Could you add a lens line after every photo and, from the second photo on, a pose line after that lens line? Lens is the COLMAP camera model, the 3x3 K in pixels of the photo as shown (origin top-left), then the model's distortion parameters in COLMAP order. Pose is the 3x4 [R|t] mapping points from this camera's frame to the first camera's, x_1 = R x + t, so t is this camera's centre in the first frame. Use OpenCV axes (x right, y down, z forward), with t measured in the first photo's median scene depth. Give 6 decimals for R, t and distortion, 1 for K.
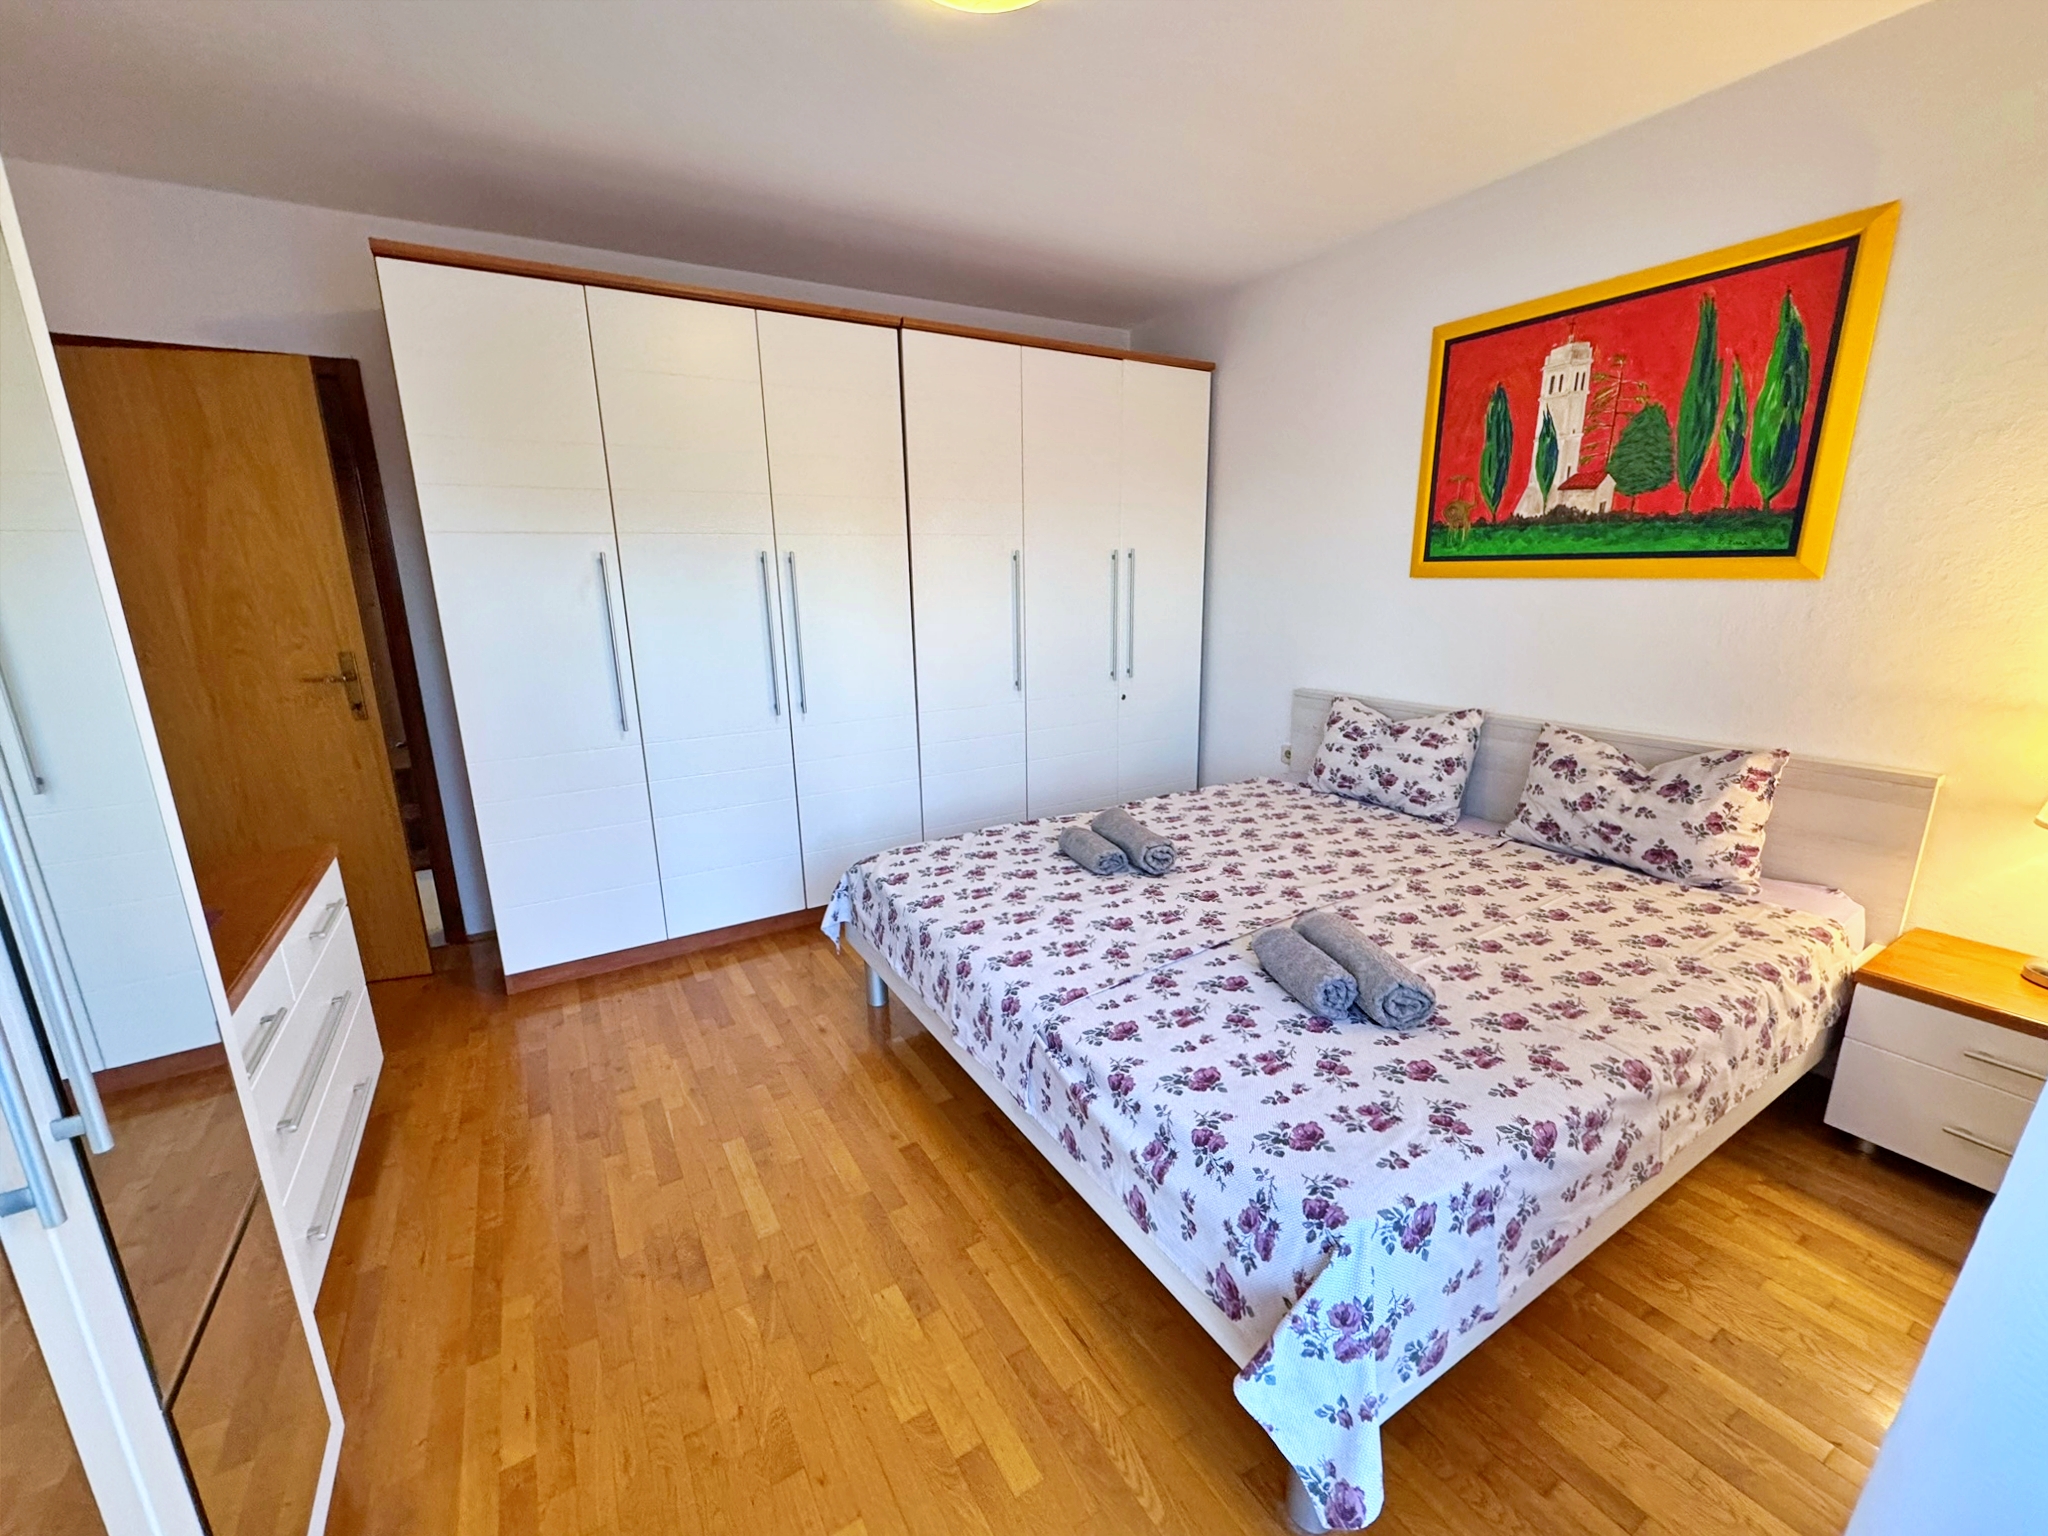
lens RADIAL K [[805.0, 0, 1018.0], [0, 805.0, 765.5], [0, 0, 1]] dist [-0.002584, -0.000233]
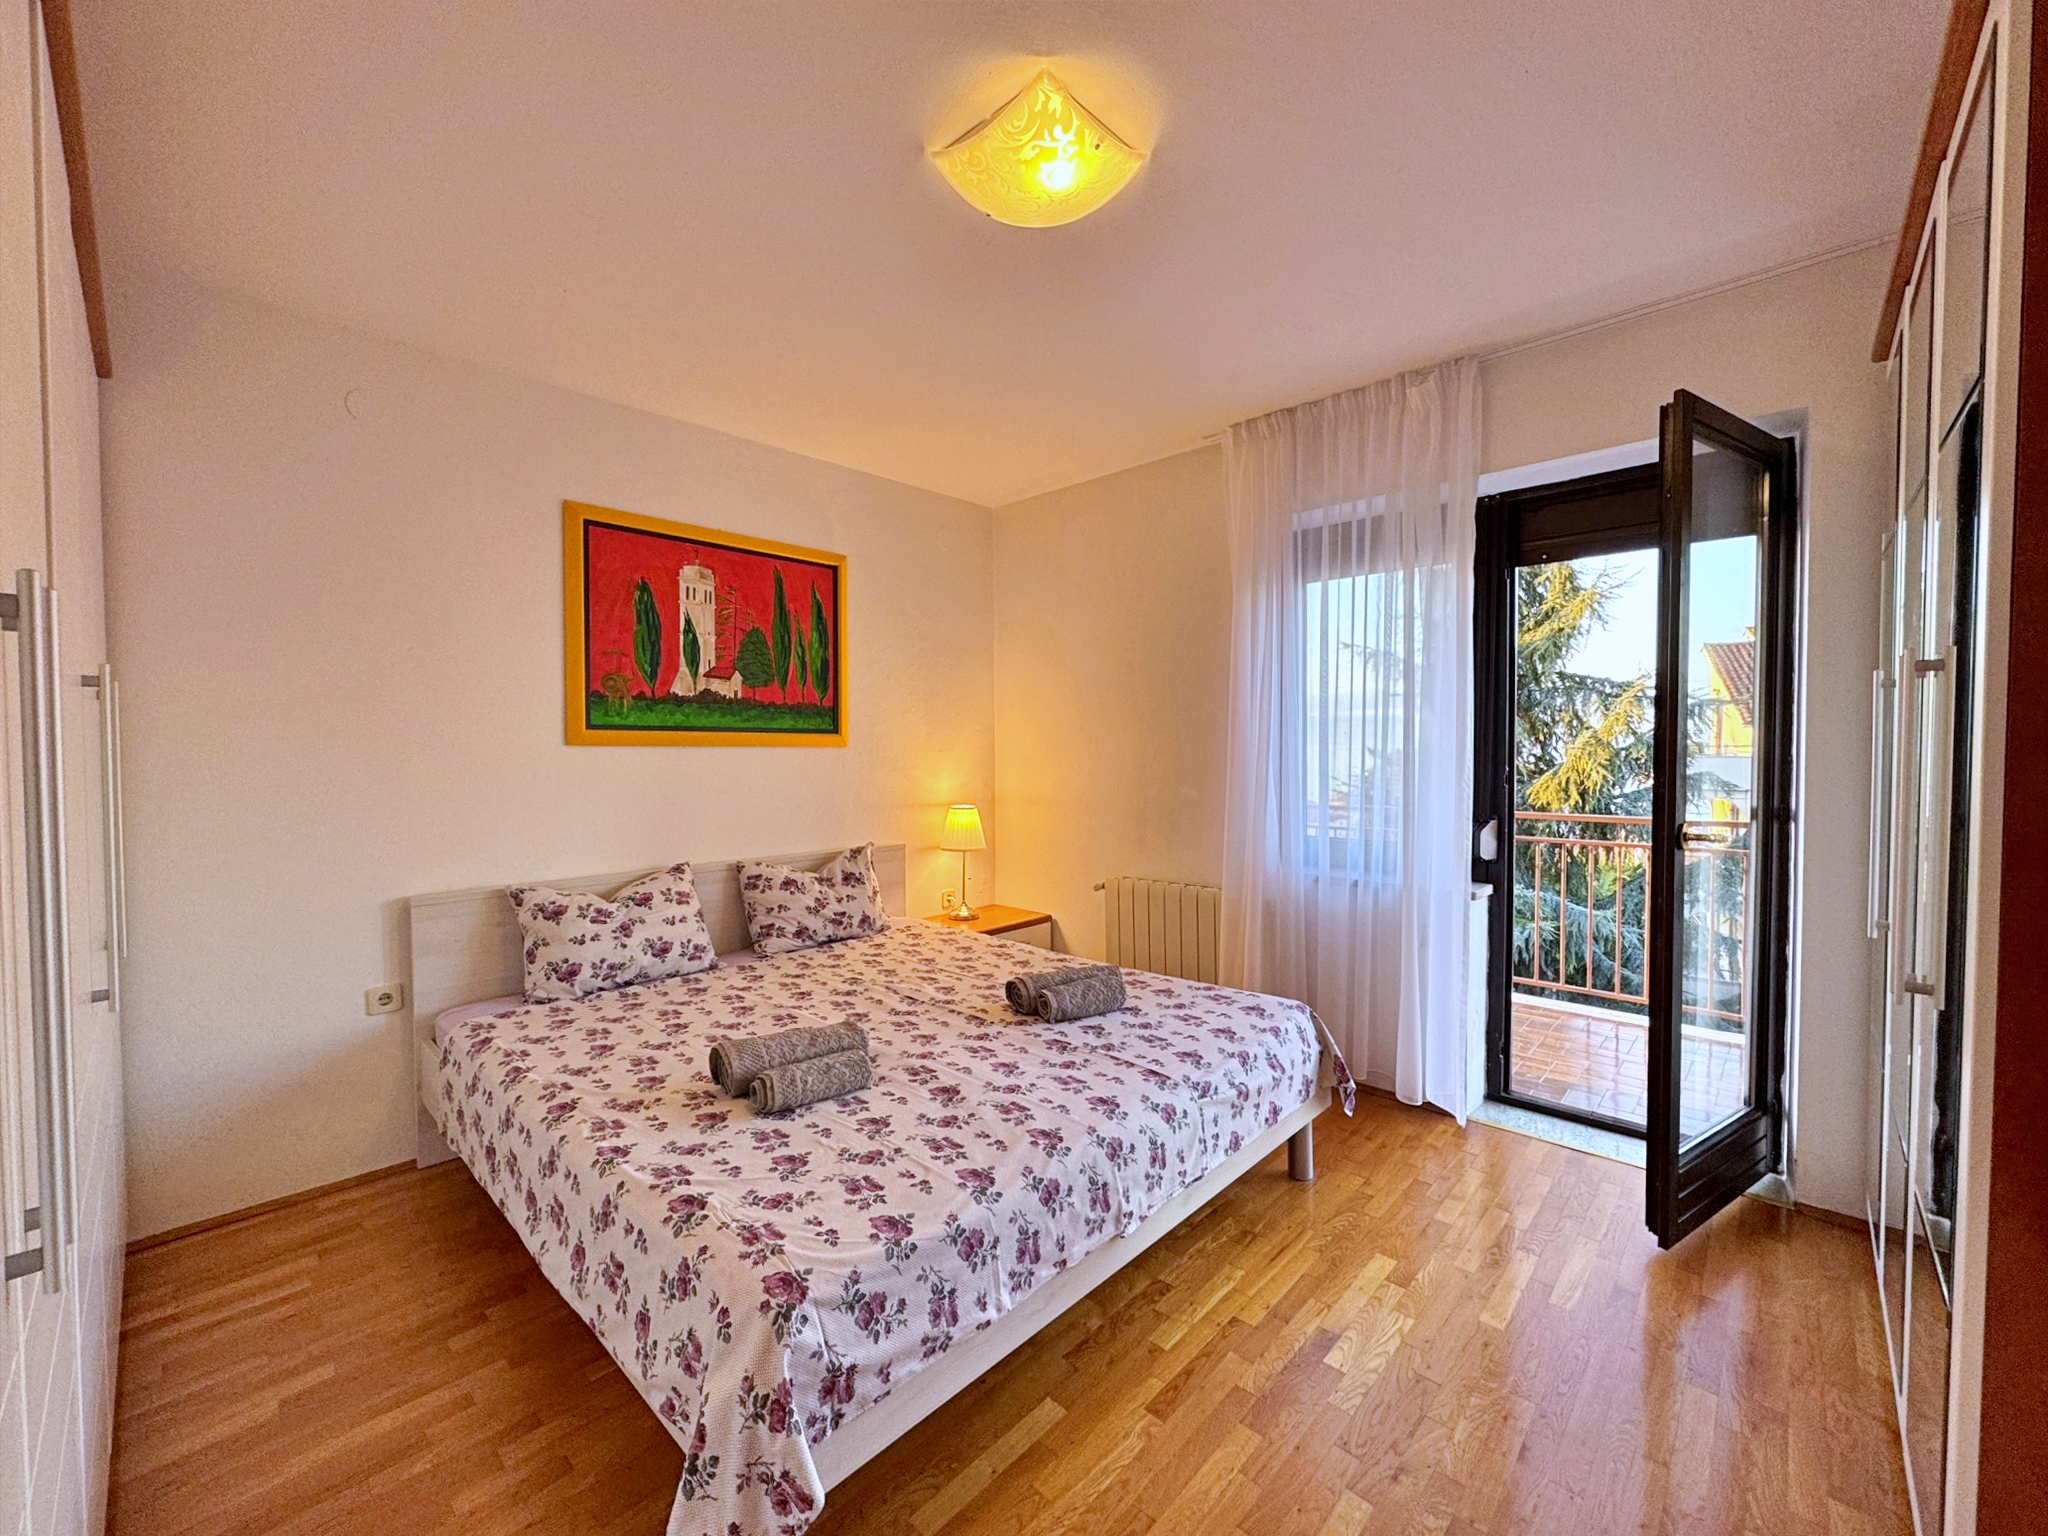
lens RADIAL K [[826.3, 0, 1015.3], [0, 826.3, 764.8], [0, 0, 1]] dist [-0.002372, -0.000280]
pose [[-0.261615, -0.000424, 0.965172, -0.709903], [0.233067, 0.970379, 0.063600, -0.188550], [-0.936610, 0.241589, -0.253766, 0.946316]]
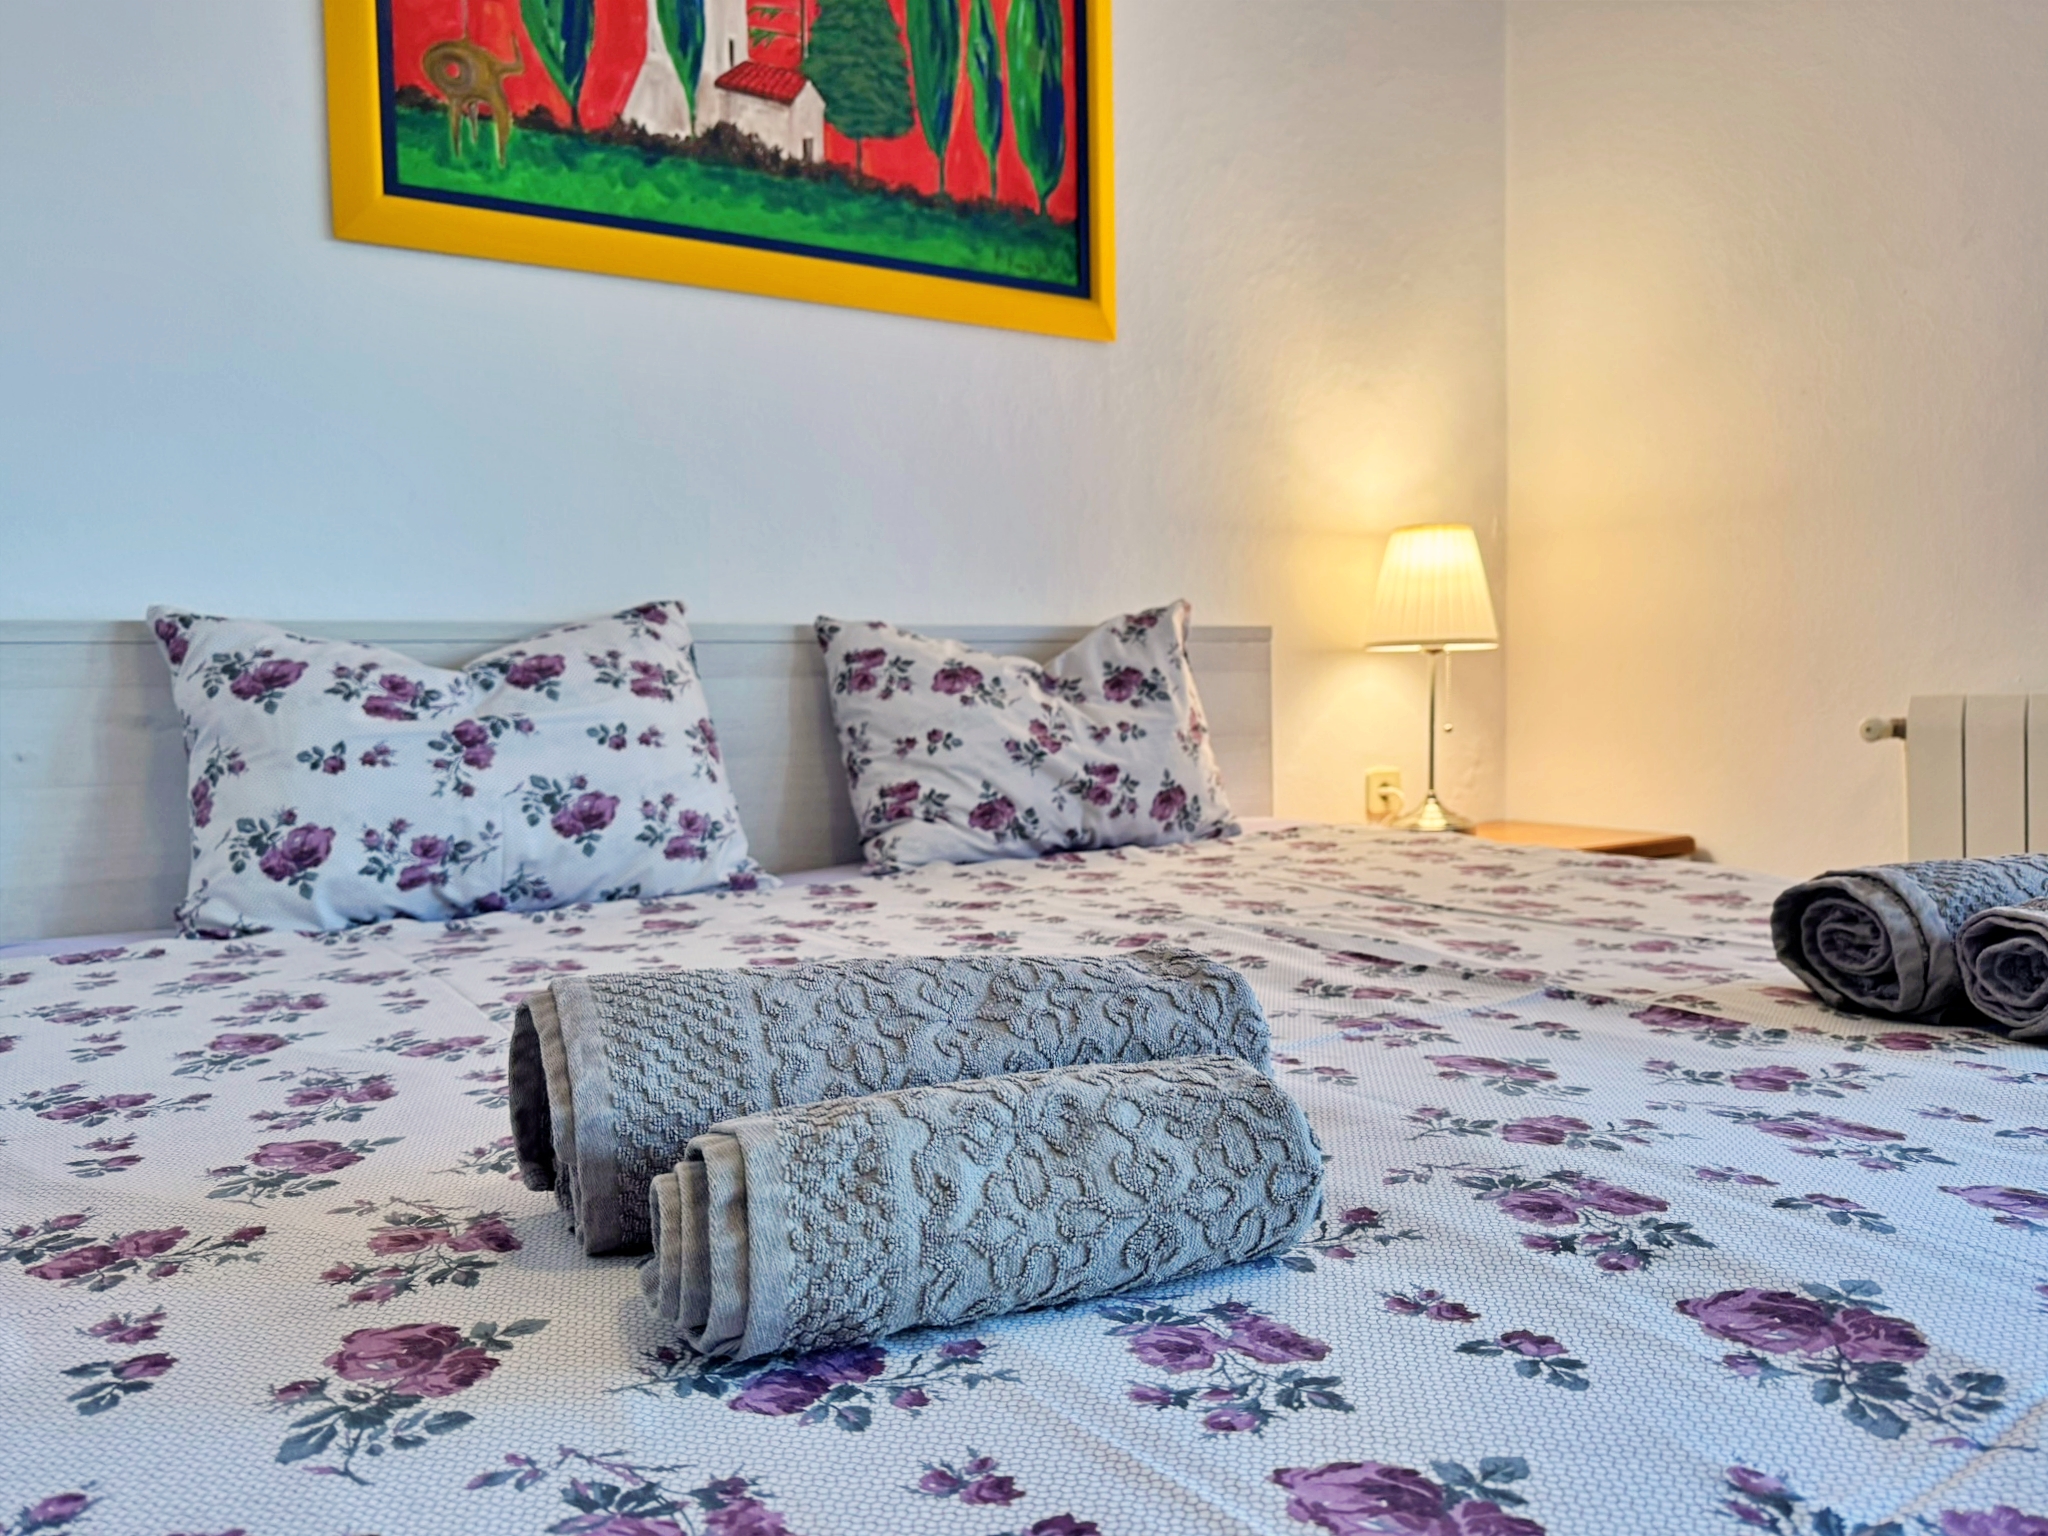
lens RADIAL K [[1475.2, 0, 1024.0], [0, 1475.2, 768.0], [0, 0, 1]] dist [0.140338, -0.286833]
pose [[-0.013057, -0.035729, 0.999276, -0.161277], [0.252856, 0.966762, 0.037871, 0.026329], [-0.967416, 0.253168, -0.003589, 0.976622]]
